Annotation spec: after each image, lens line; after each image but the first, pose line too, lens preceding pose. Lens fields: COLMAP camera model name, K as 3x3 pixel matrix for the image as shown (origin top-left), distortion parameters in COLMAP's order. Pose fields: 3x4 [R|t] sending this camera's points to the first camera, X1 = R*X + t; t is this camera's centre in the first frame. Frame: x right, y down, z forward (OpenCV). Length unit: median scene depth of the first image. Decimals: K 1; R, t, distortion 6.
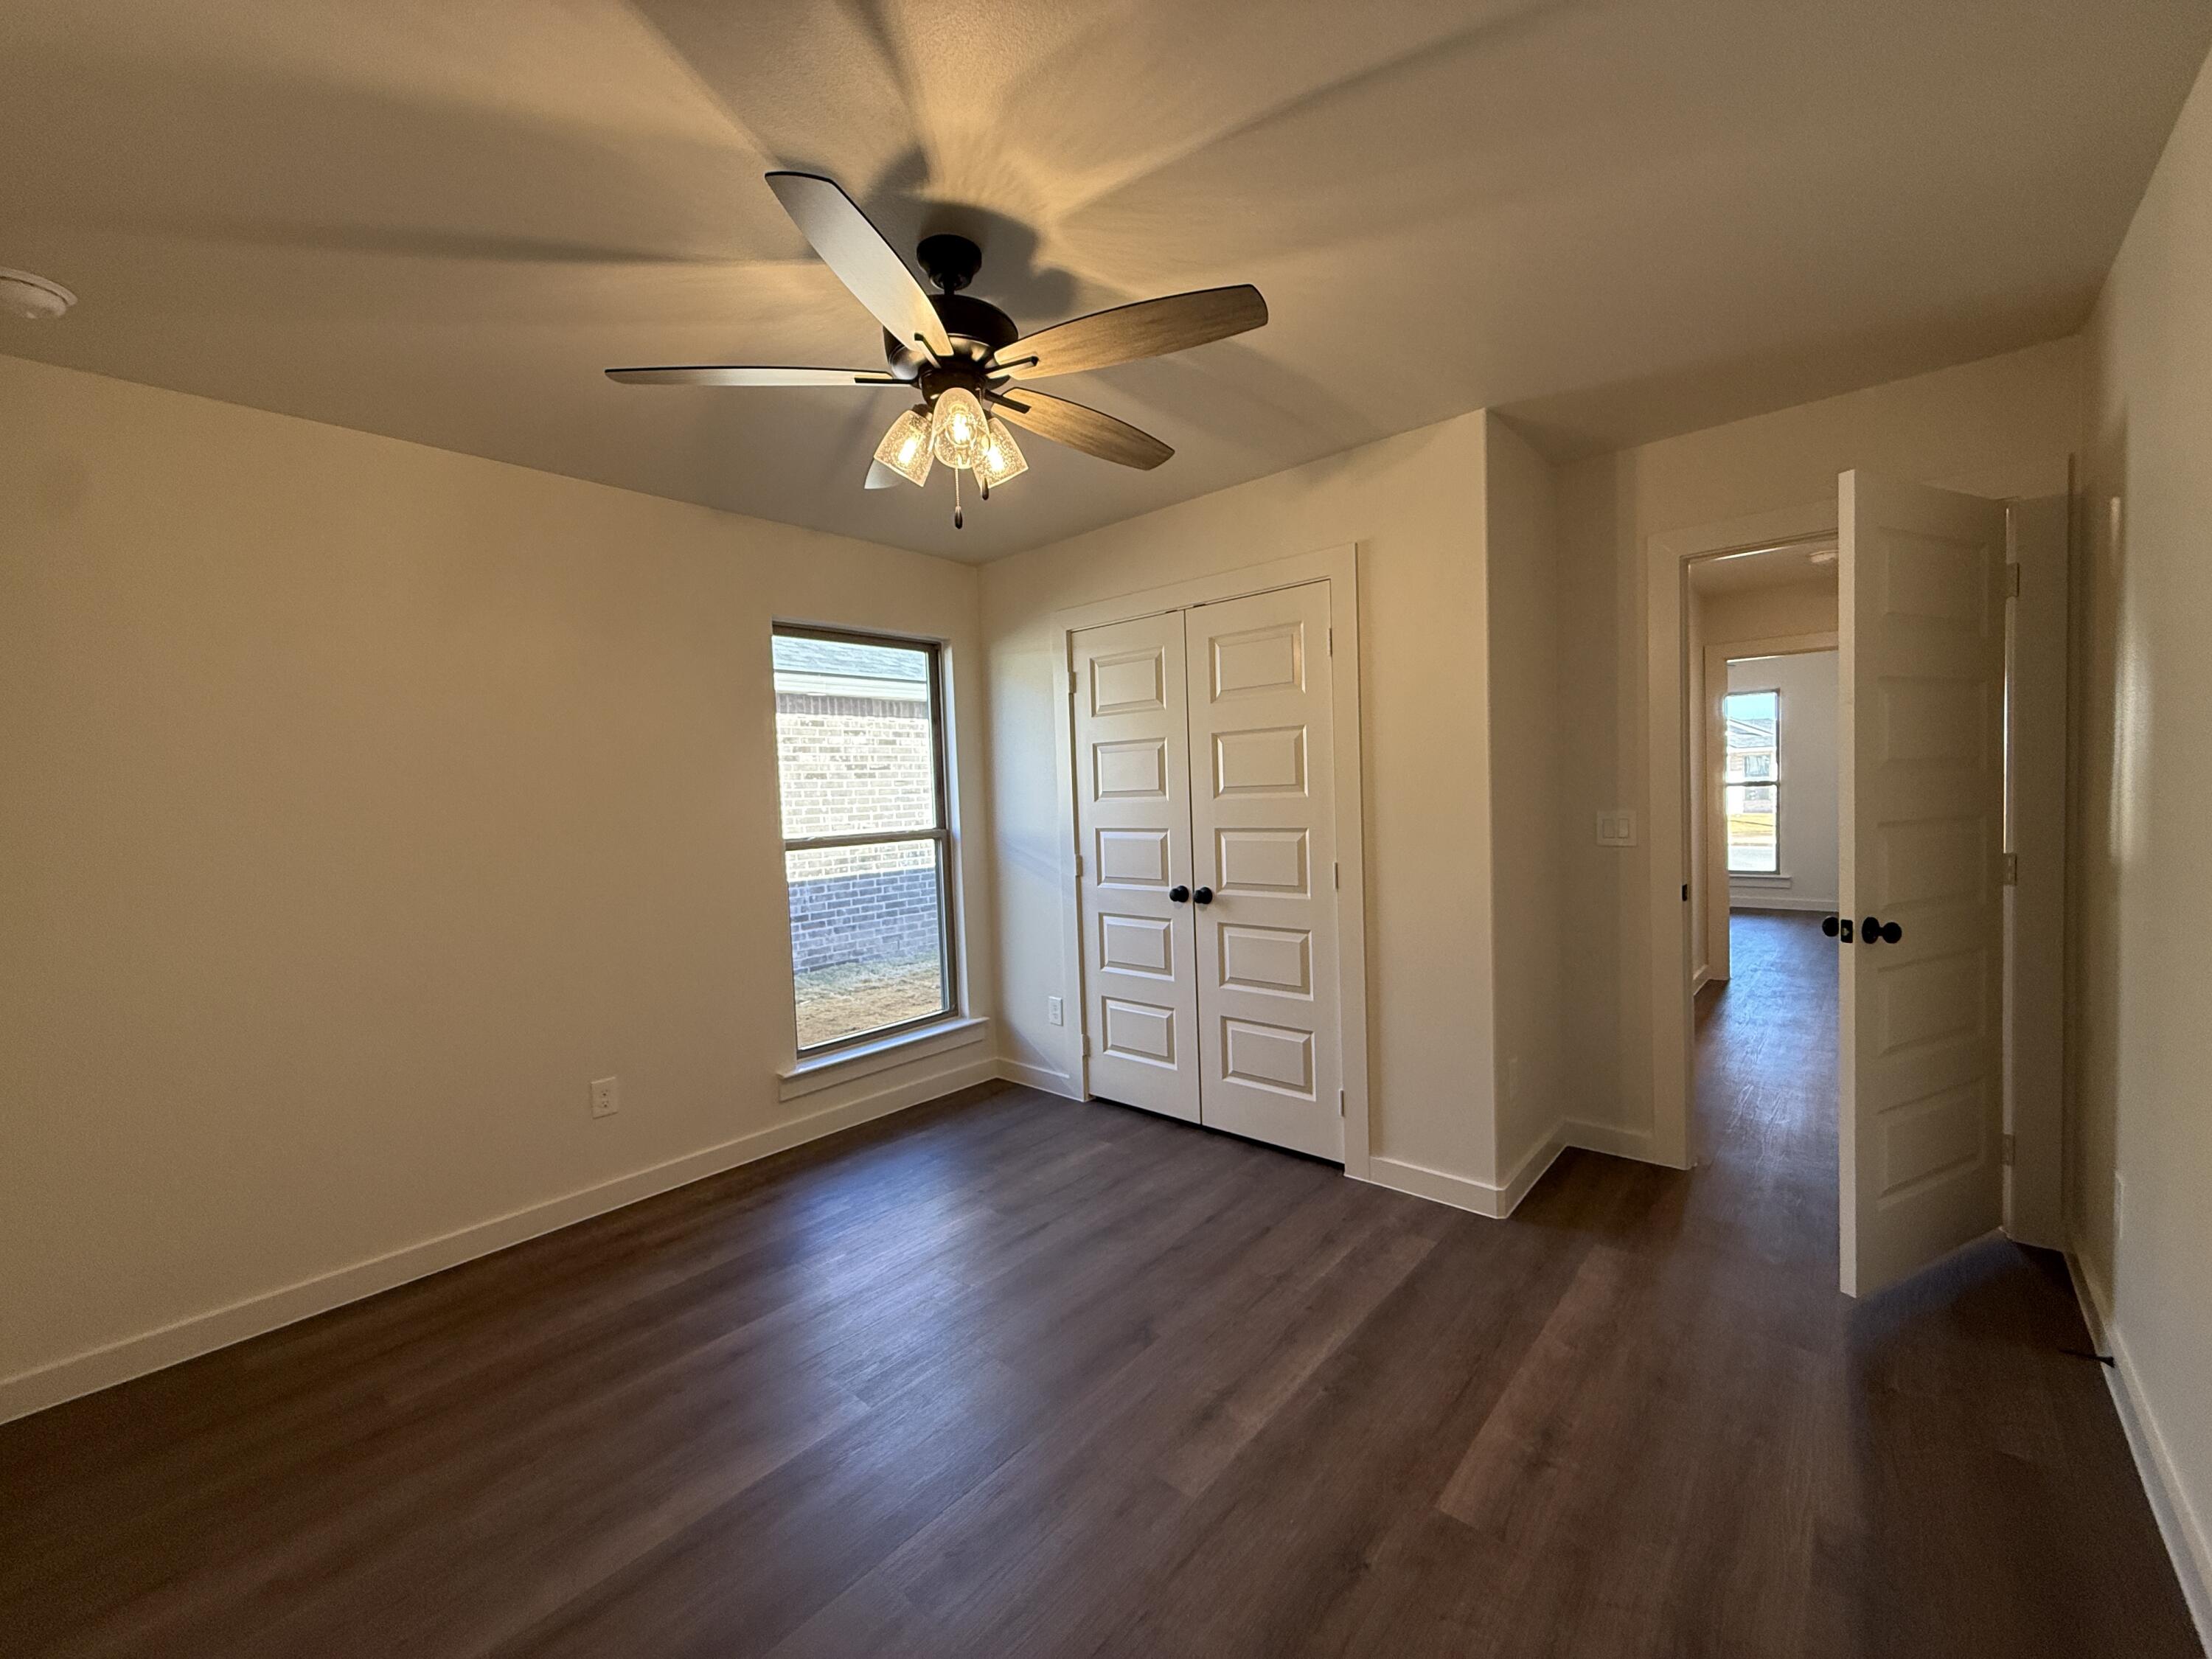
lens RADIAL K [[881.1, 0, 1102.4], [0, 881.1, 833.1], [0, 0, 1]] dist [0.001262, 0.000172]
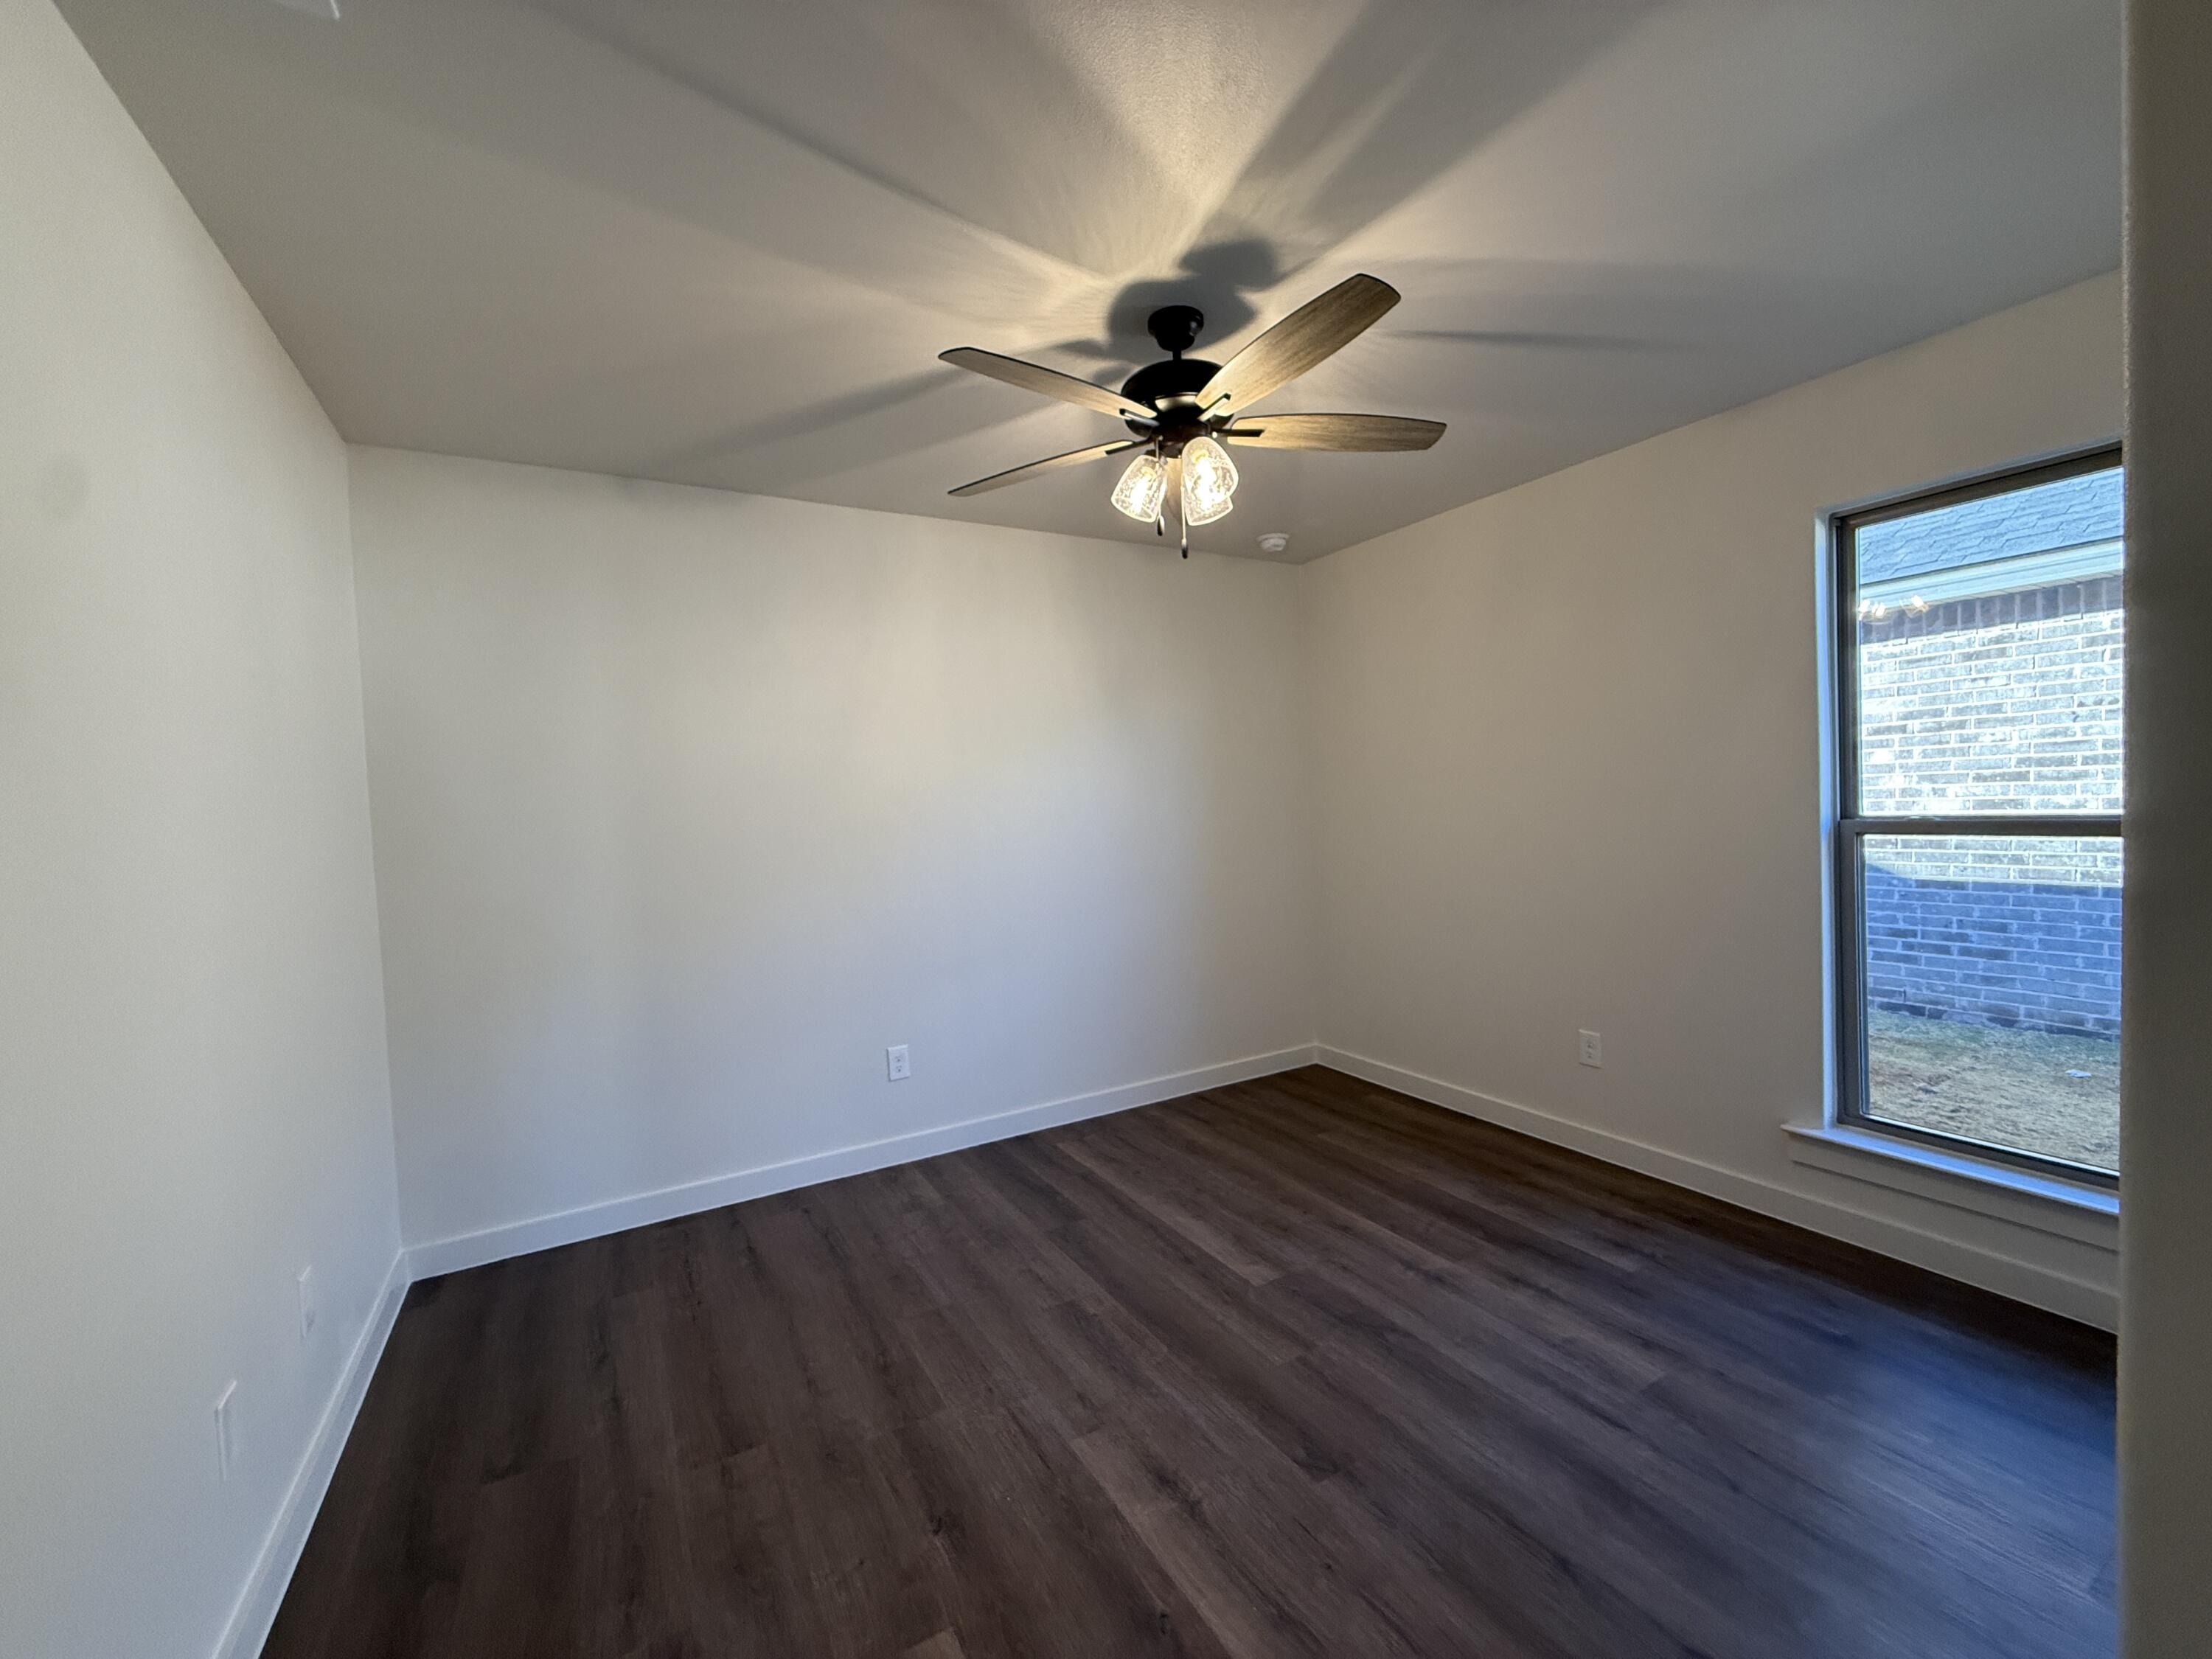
lens RADIAL K [[881.1, 0, 1102.4], [0, 881.1, 833.1], [0, 0, 1]] dist [0.001262, 0.000172]
pose [[-0.316051, 0.082548, -0.945144, 0.916471], [0.008556, 0.996415, 0.084164, -0.080830], [0.948704, 0.018514, -0.315624, 1.177981]]
